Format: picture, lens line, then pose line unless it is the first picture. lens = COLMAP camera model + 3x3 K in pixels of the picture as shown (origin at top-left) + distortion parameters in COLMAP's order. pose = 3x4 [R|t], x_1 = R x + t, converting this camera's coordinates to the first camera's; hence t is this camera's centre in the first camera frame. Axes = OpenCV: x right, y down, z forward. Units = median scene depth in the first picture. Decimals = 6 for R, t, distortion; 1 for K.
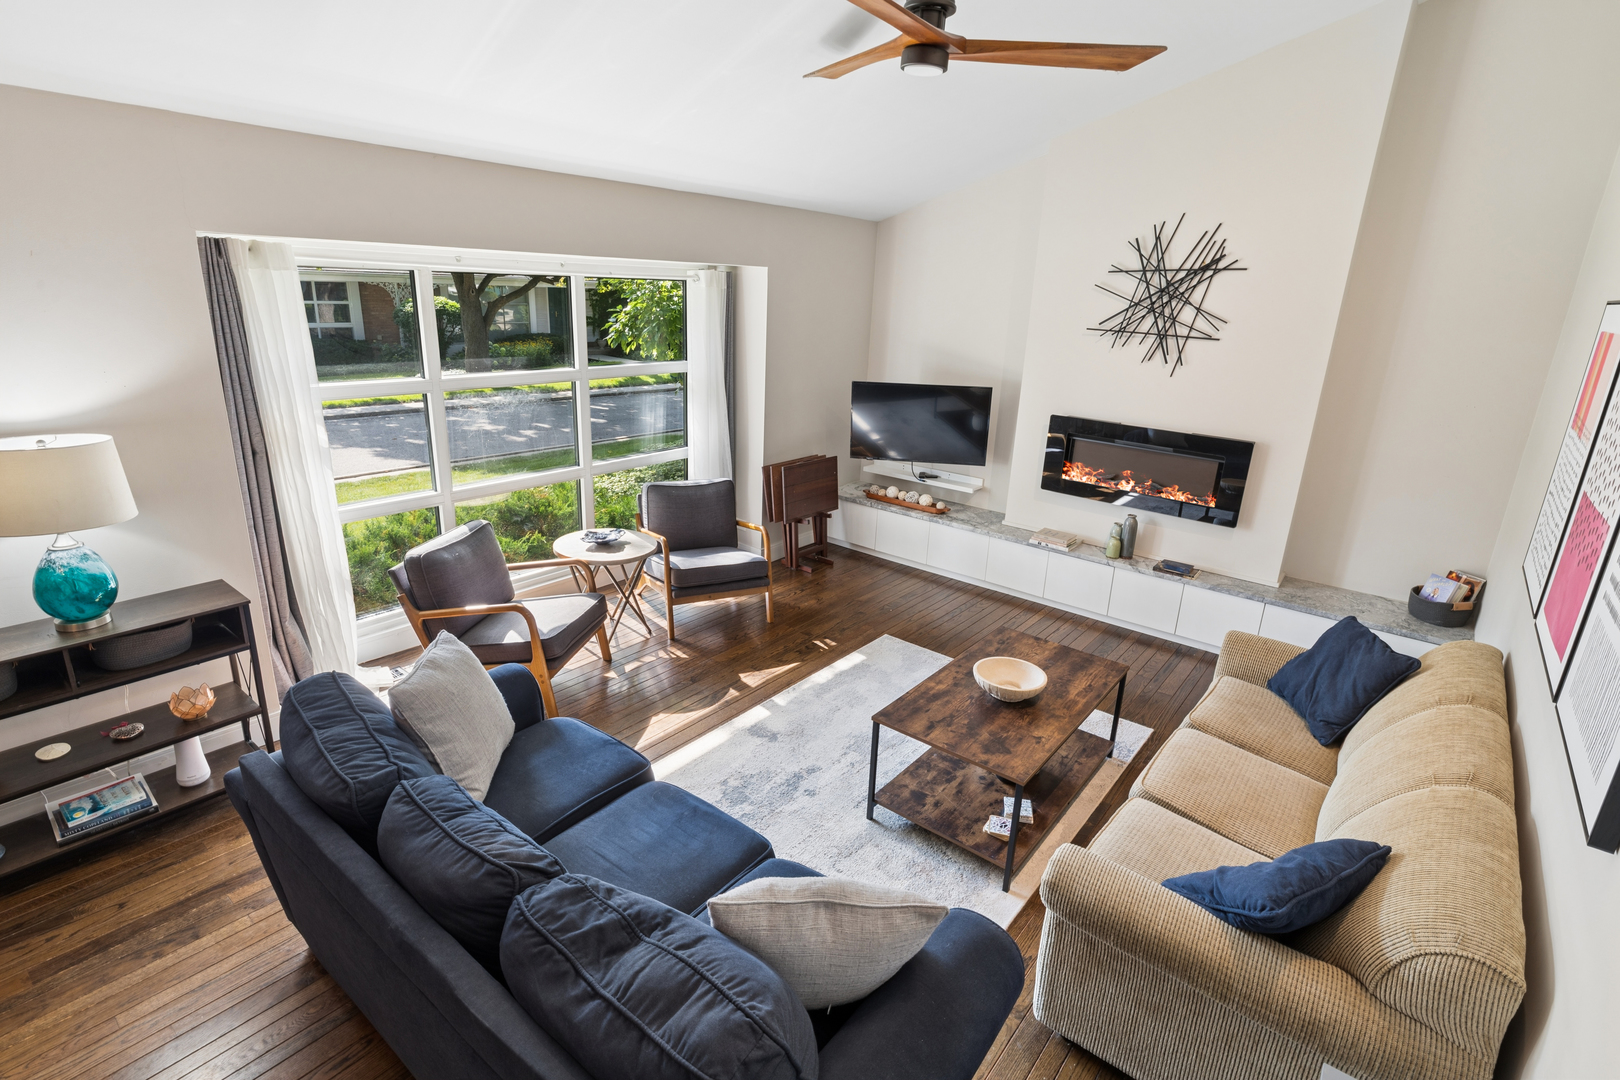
lens RADIAL K [[788.5, 0, 810.8], [0, 788.5, 529.1], [0, 0, 1]] dist [-0.001764, 0.000767]
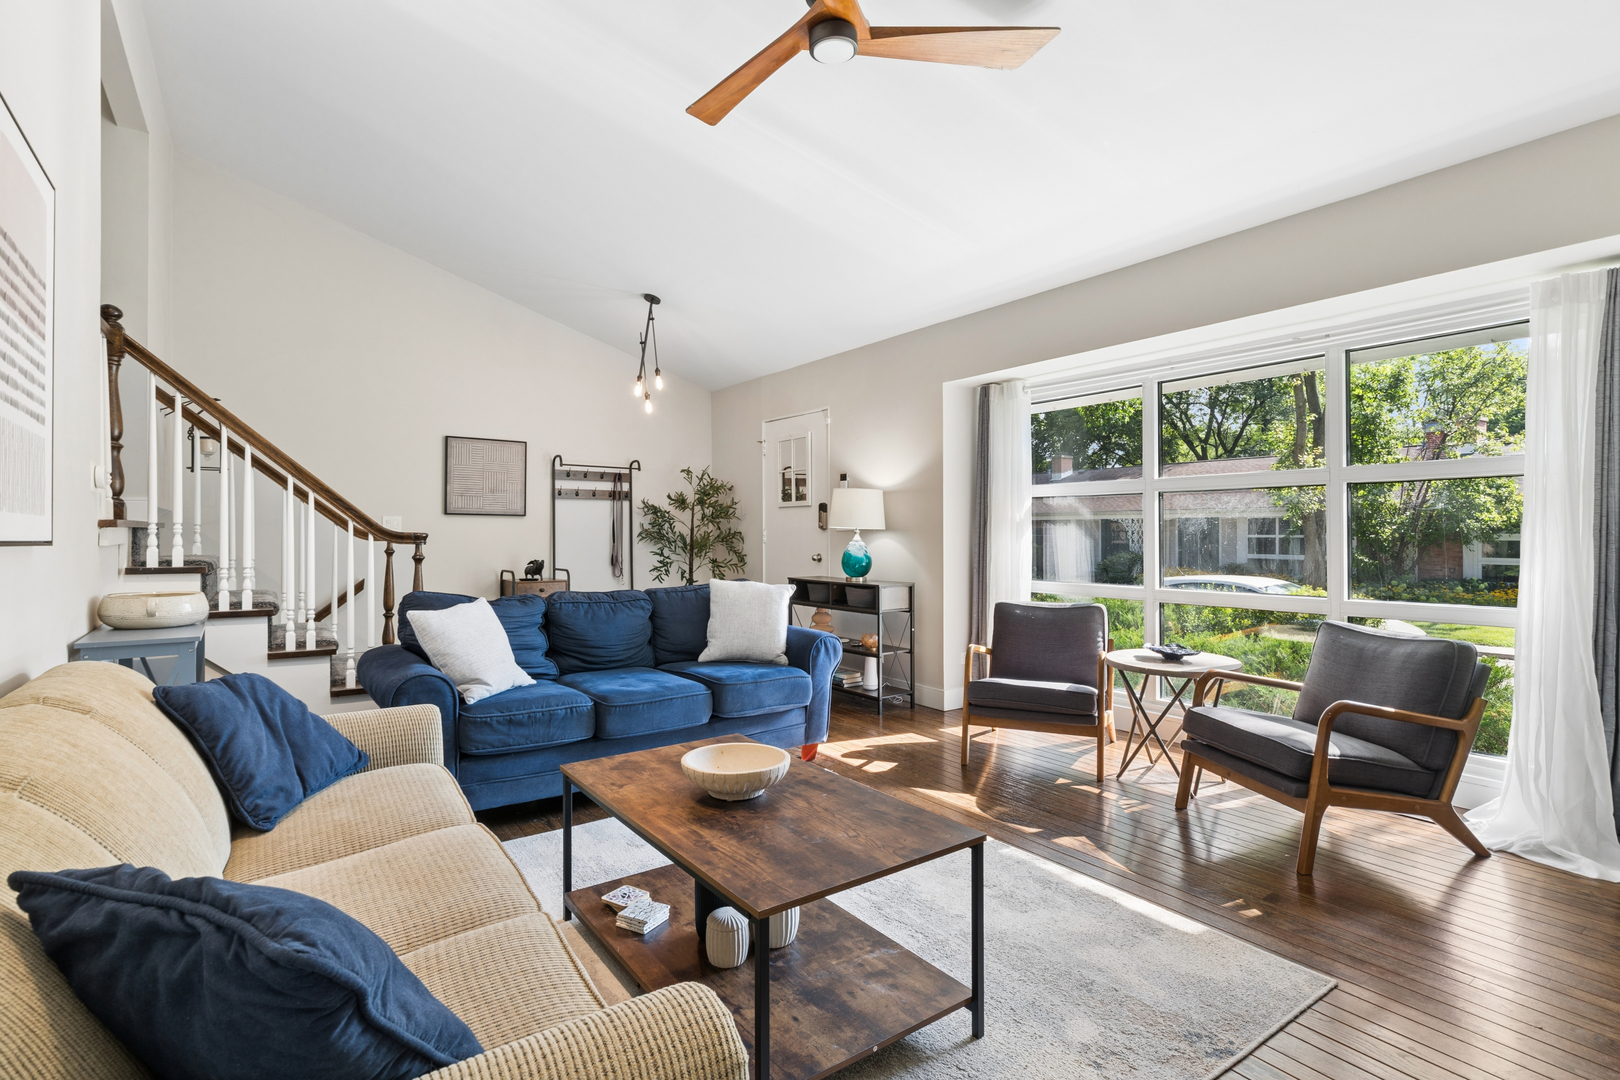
lens RADIAL K [[788.5, 0, 810.8], [0, 788.5, 529.1], [0, 0, 1]] dist [-0.001764, 0.000767]
pose [[-0.272813, -0.041214, -0.961184, 0.605774], [-0.291327, 0.955714, 0.041708, -0.032040], [0.916898, 0.291397, -0.272738, 0.810395]]
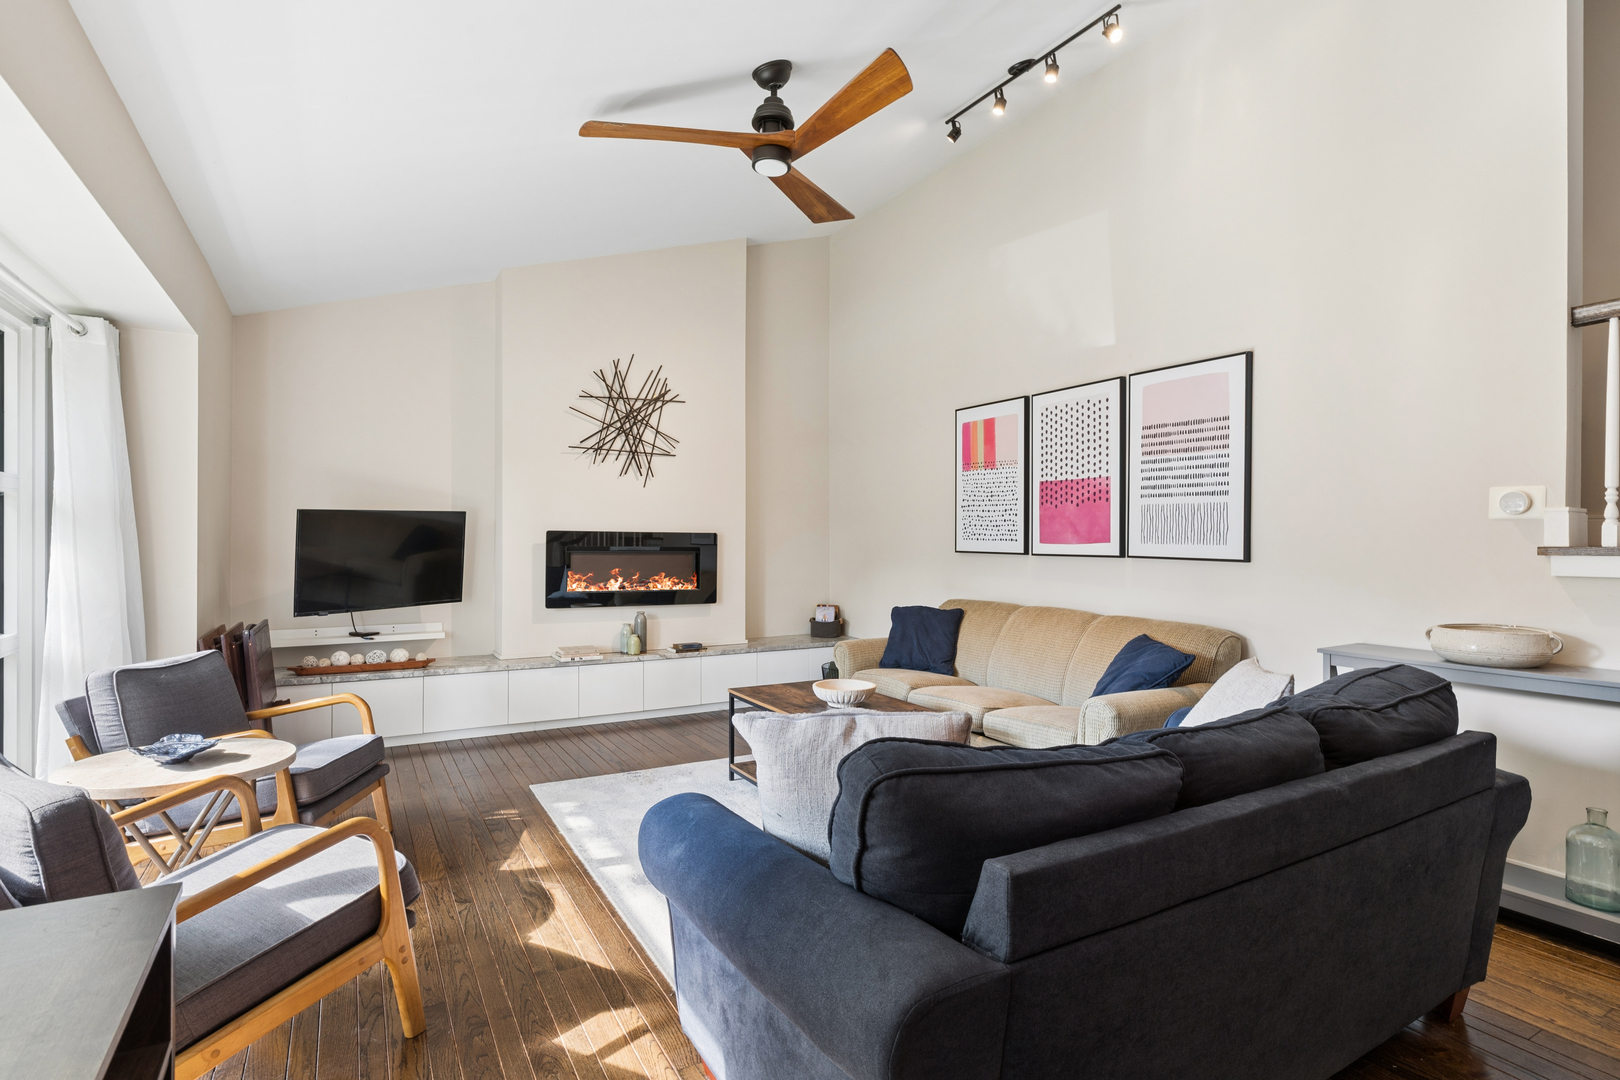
lens RADIAL K [[807.2, 0, 810.0], [0, 807.2, 540.0], [0, 0, 1]] dist [-0.004152, -0.000638]
pose [[0.361196, -0.040514, 0.931609, -0.576020], [0.285287, 0.955953, -0.069036, 0.033121], [-0.887778, 0.290711, 0.356845, 0.388833]]
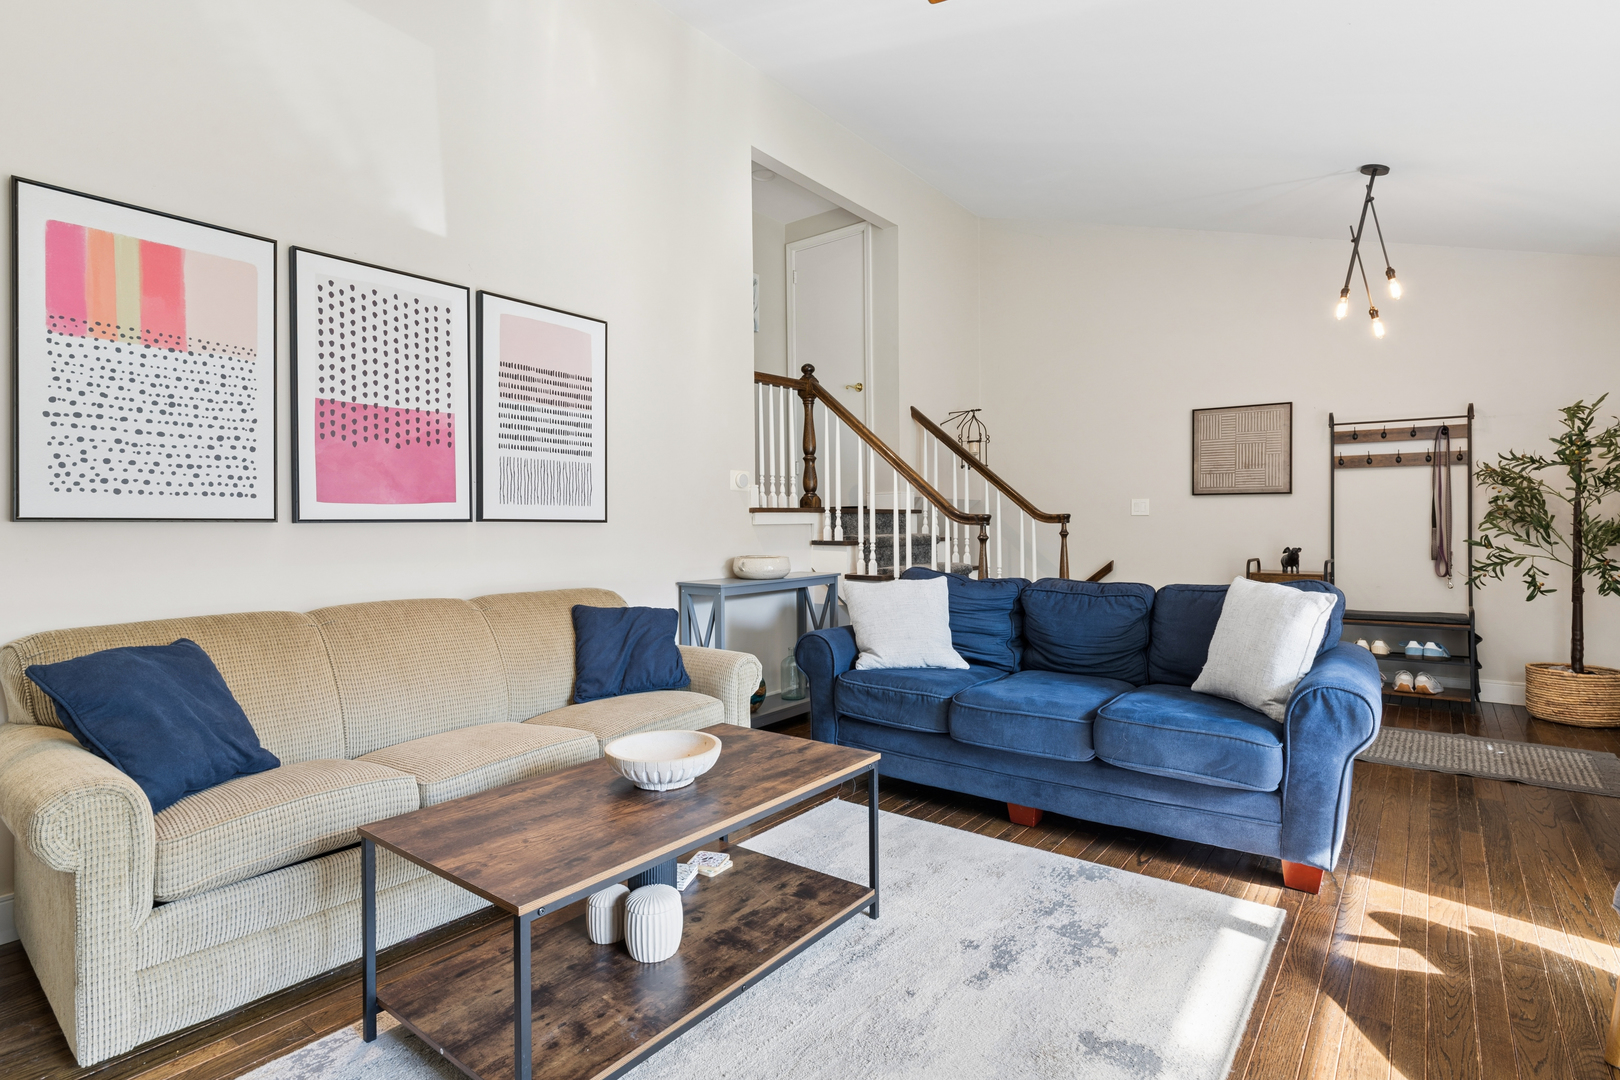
lens RADIAL K [[788.5, 0, 810.8], [0, 788.5, 529.1], [0, 0, 1]] dist [-0.001764, 0.000767]
pose [[-0.999473, -0.030126, -0.012096, 0.101959], [-0.032367, 0.953467, 0.299755, -0.119247], [0.002503, 0.299989, -0.953939, 1.061645]]
